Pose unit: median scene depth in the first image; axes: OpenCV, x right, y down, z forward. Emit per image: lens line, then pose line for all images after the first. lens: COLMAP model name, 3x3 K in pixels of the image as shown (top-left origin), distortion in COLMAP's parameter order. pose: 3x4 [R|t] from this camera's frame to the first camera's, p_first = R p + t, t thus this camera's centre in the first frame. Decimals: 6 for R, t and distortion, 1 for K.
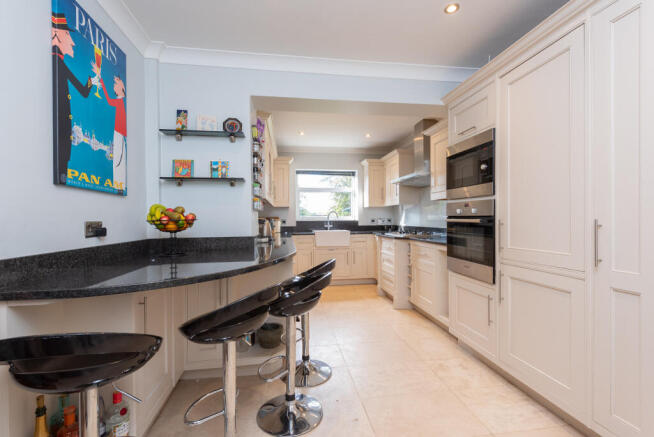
lens RADIAL K [[315.1, 0, 328.1], [0, 315.1, 218.7], [0, 0, 1]] dist [-0.000282, 0.000000]
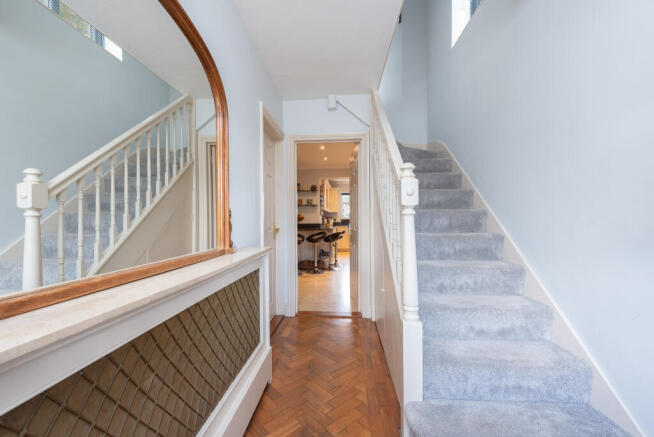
lens RADIAL K [[282.3, 0, 326.5], [0, 282.3, 218.0], [0, 0, 1]] dist [-0.000140, -0.000023]
pose [[0.978808, -0.001391, -0.204777, 0.316664], [0.001070, 0.999998, -0.001679, 0.003060], [0.204779, 0.001425, 0.978807, -1.390022]]
